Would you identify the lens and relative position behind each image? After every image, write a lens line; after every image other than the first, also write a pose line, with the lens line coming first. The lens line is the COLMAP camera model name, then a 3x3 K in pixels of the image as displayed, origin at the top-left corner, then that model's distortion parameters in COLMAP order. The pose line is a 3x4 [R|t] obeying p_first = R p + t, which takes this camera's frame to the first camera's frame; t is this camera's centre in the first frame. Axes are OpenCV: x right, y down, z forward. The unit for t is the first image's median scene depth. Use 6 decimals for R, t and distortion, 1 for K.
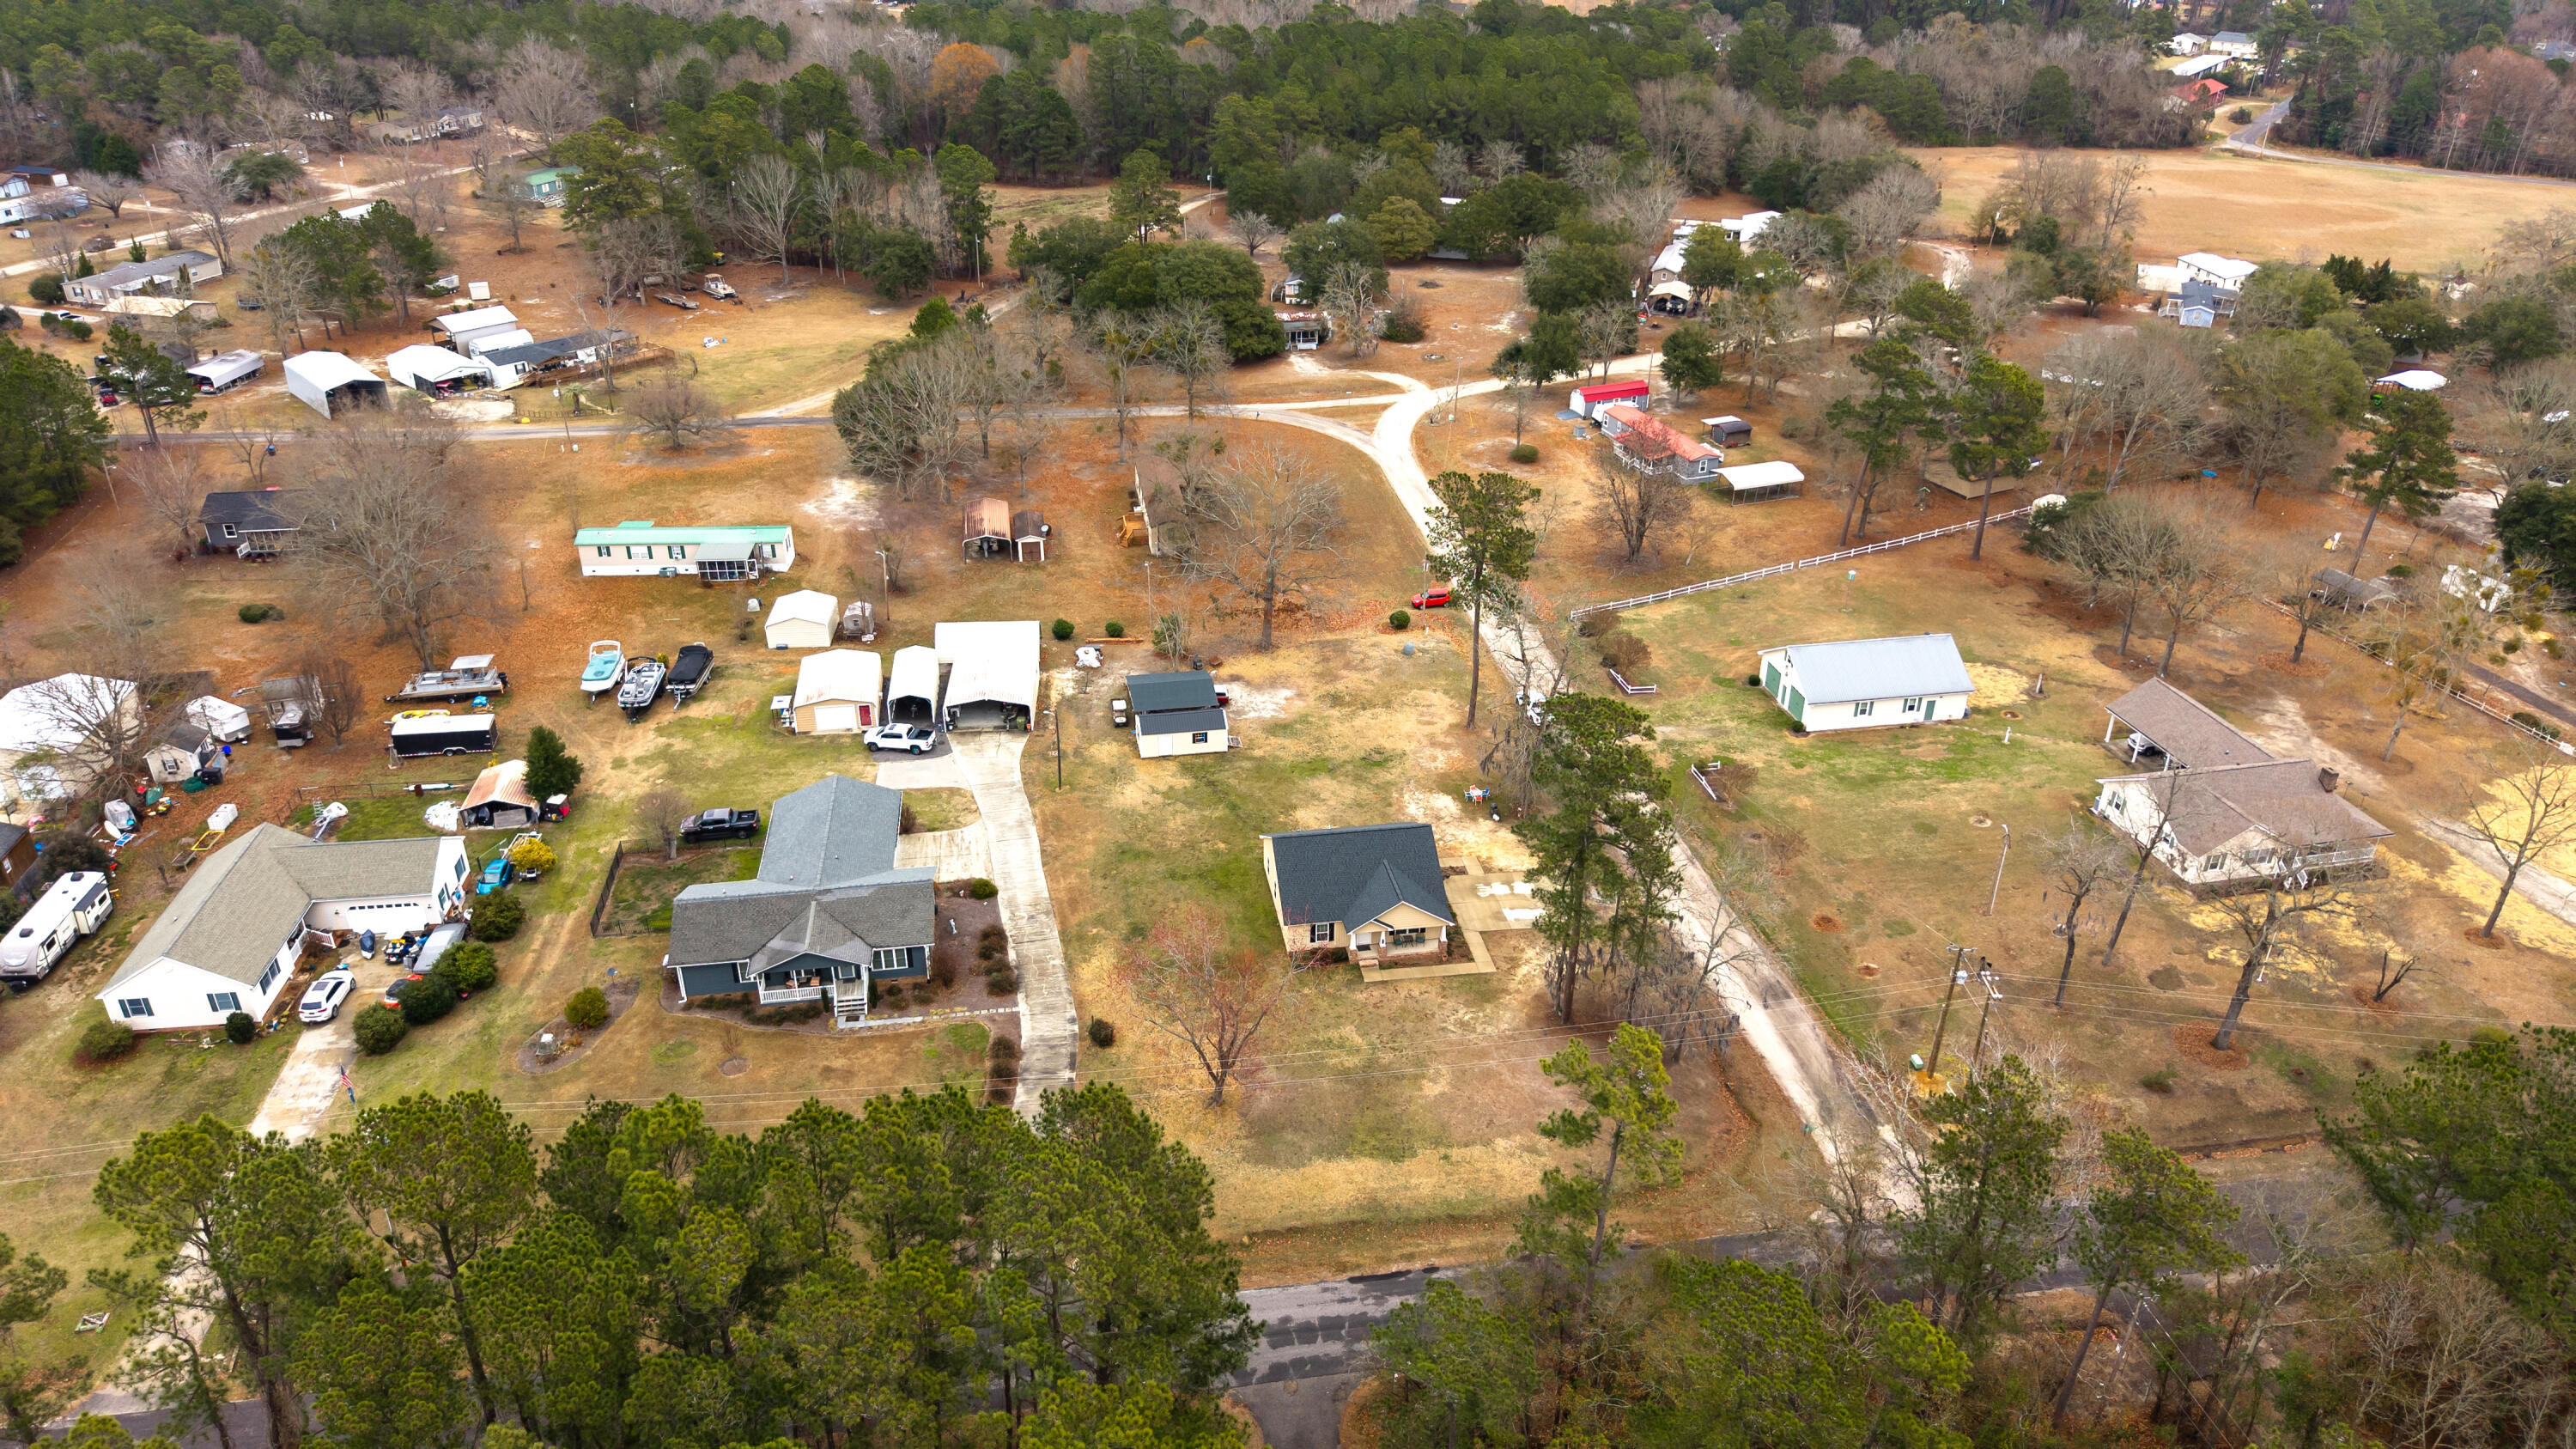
lens RADIAL K [[1690.1, 0, 1288.0], [0, 1690.1, 724.5], [0, 0, 1]] dist [0.025593, -0.017673]
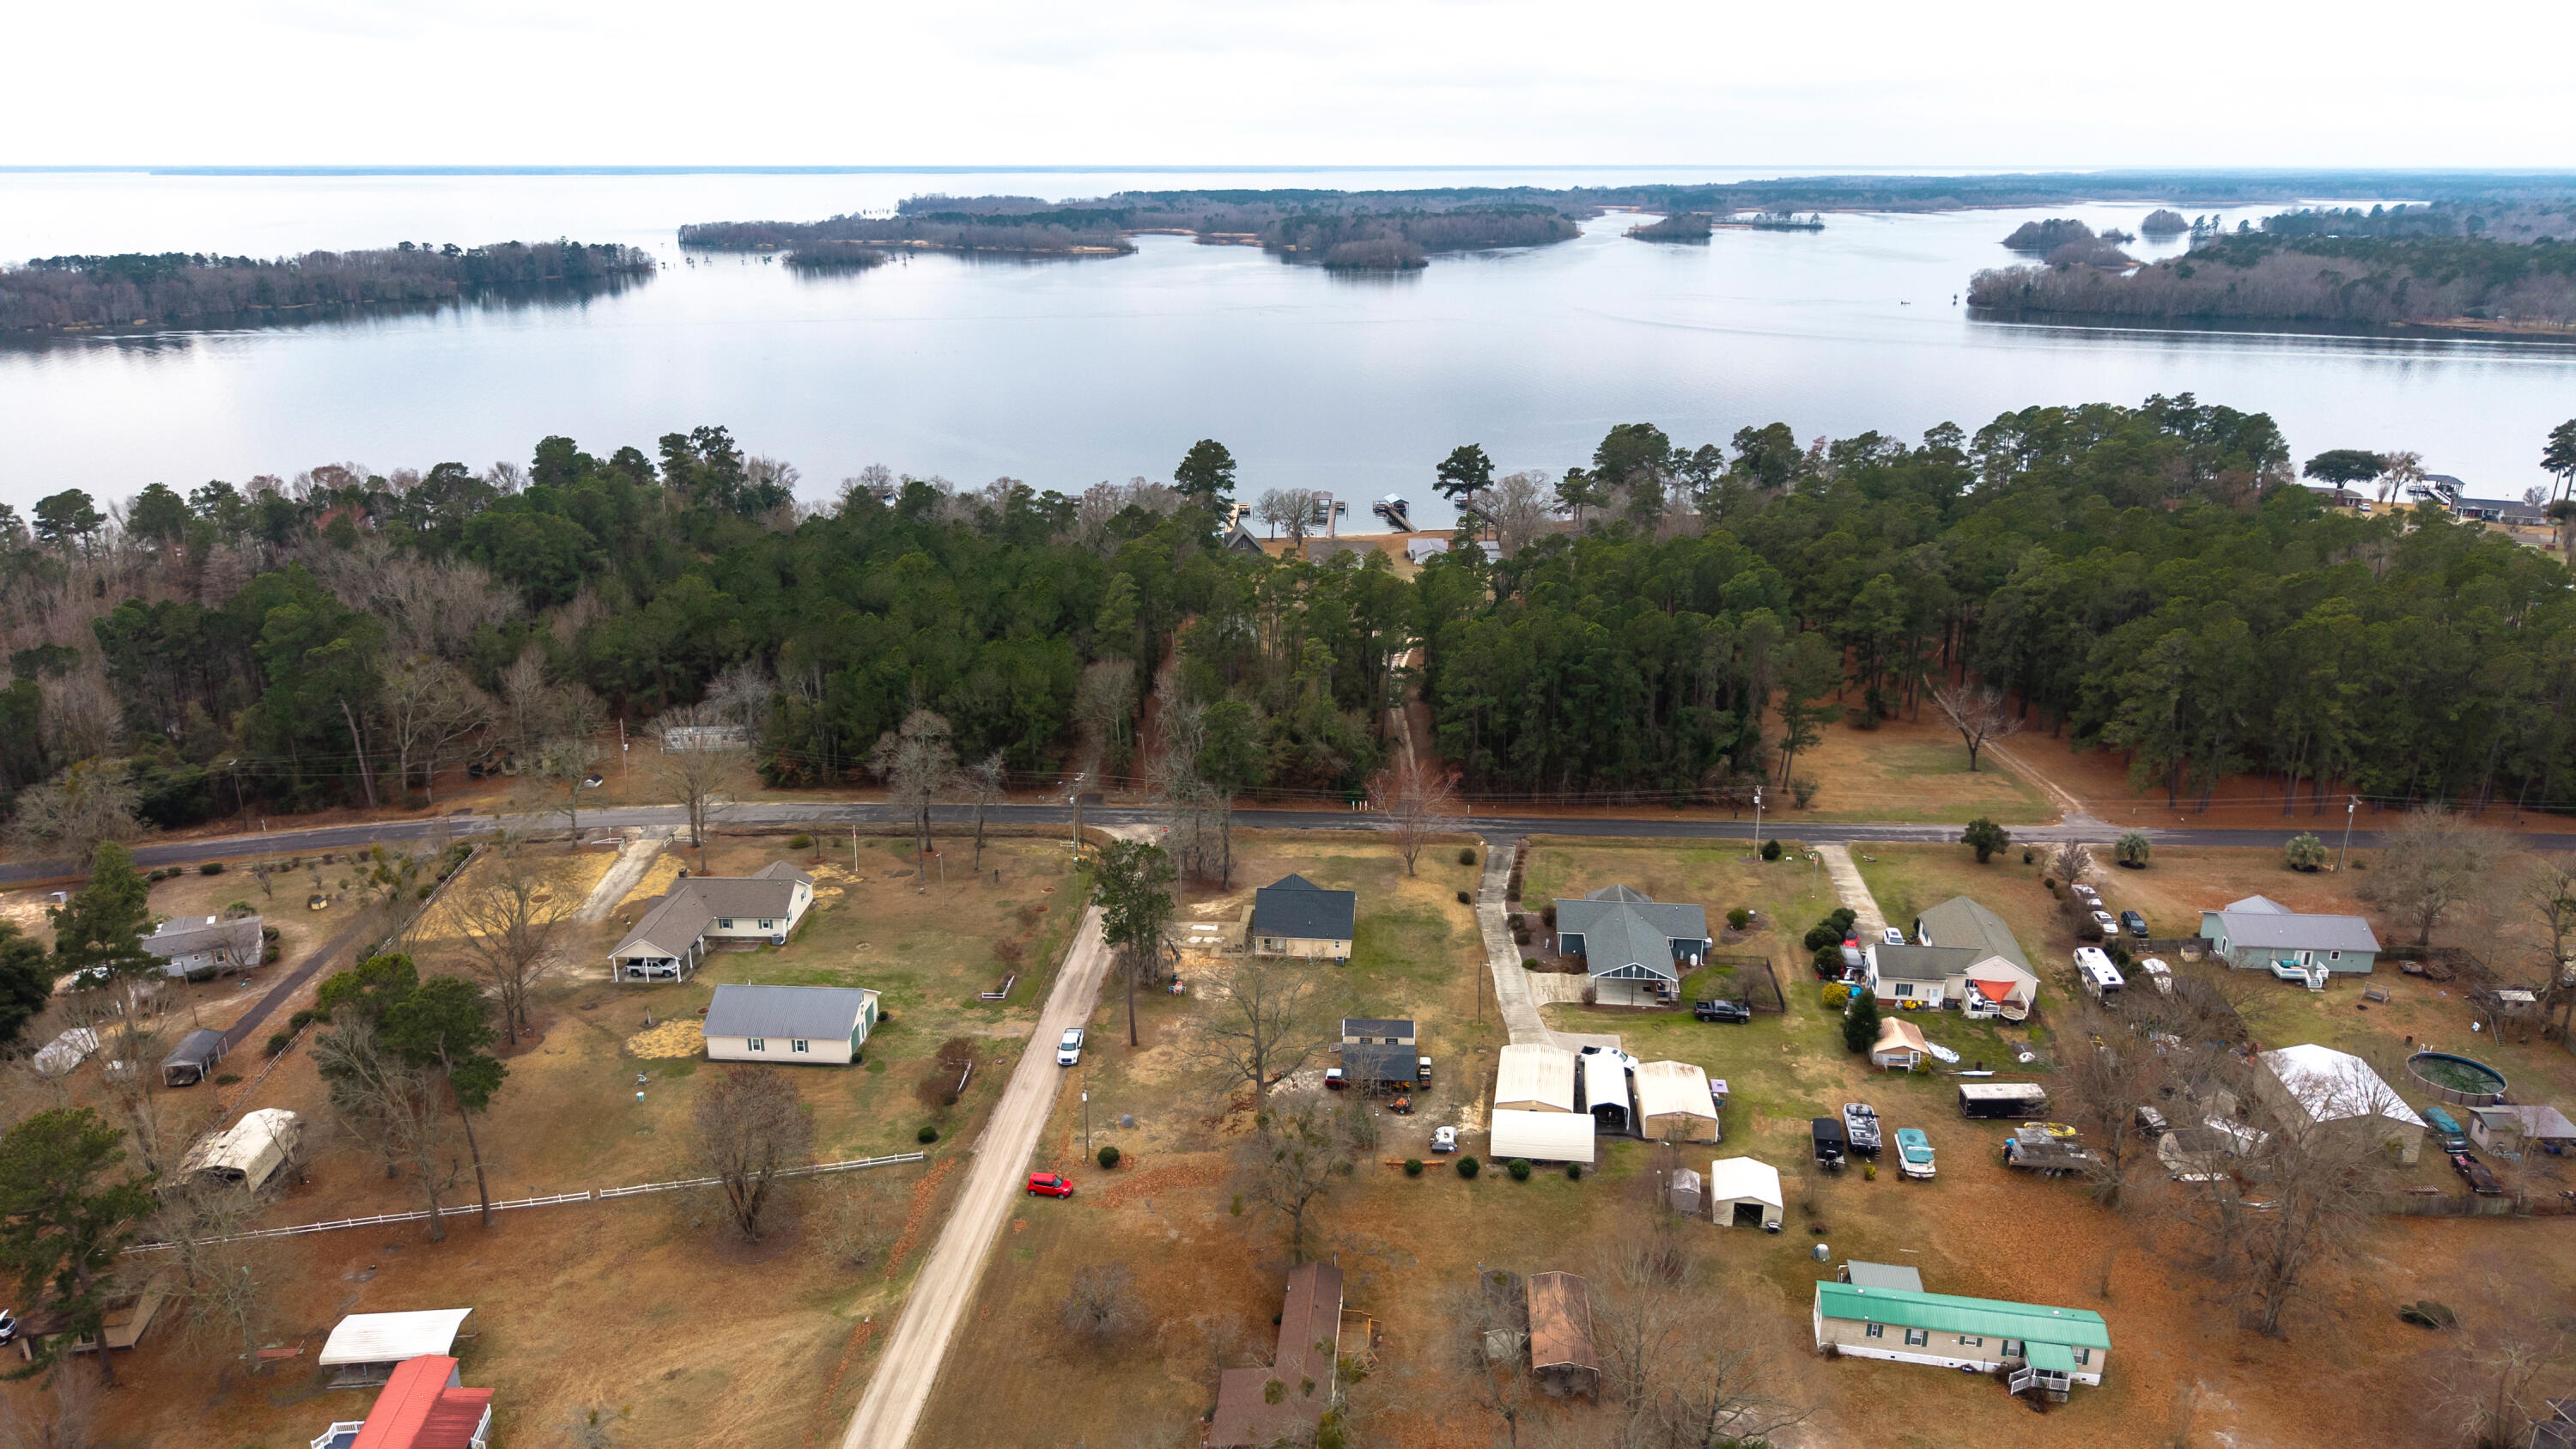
lens RADIAL K [[1712.9, 0, 1288.0], [0, 1712.9, 724.5], [0, 0, 1]] dist [0.026102, -0.036630]
pose [[-0.968566, -0.083432, 0.234349, -0.261493], [0.112567, 0.693101, 0.711997, -1.003357], [-0.221831, 0.715996, -0.661922, 1.609685]]
